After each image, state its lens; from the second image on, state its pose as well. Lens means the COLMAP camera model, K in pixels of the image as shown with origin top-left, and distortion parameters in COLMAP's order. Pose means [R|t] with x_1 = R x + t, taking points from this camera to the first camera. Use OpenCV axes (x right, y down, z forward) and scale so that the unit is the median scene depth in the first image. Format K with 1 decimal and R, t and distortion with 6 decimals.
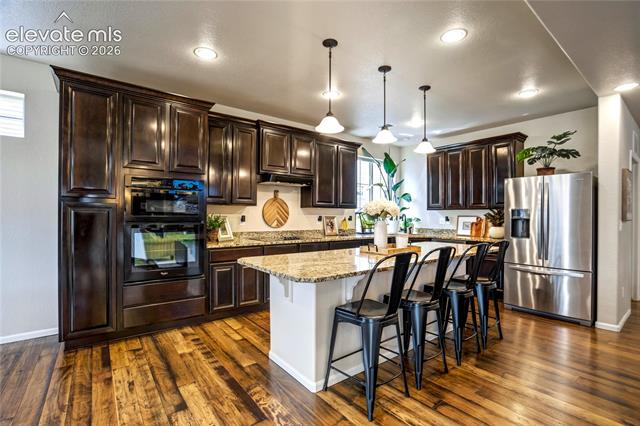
lens RADIAL K [[299.5, 0, 322.9], [0, 299.5, 214.4], [0, 0, 1]] dist [-0.038297, 0.009547]
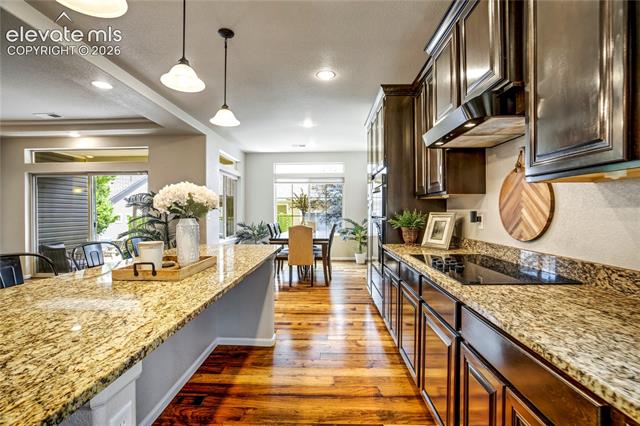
lens RADIAL K [[299.5, 0, 321.4], [0, 299.5, 213.0], [0, 0, 1]] dist [-0.038297, 0.009547]
pose [[-0.645691, -0.002825, -0.763593, 0.364235], [-0.001104, 0.999996, -0.002766, 0.005266], [0.763598, -0.000943, -0.645692, 1.201540]]
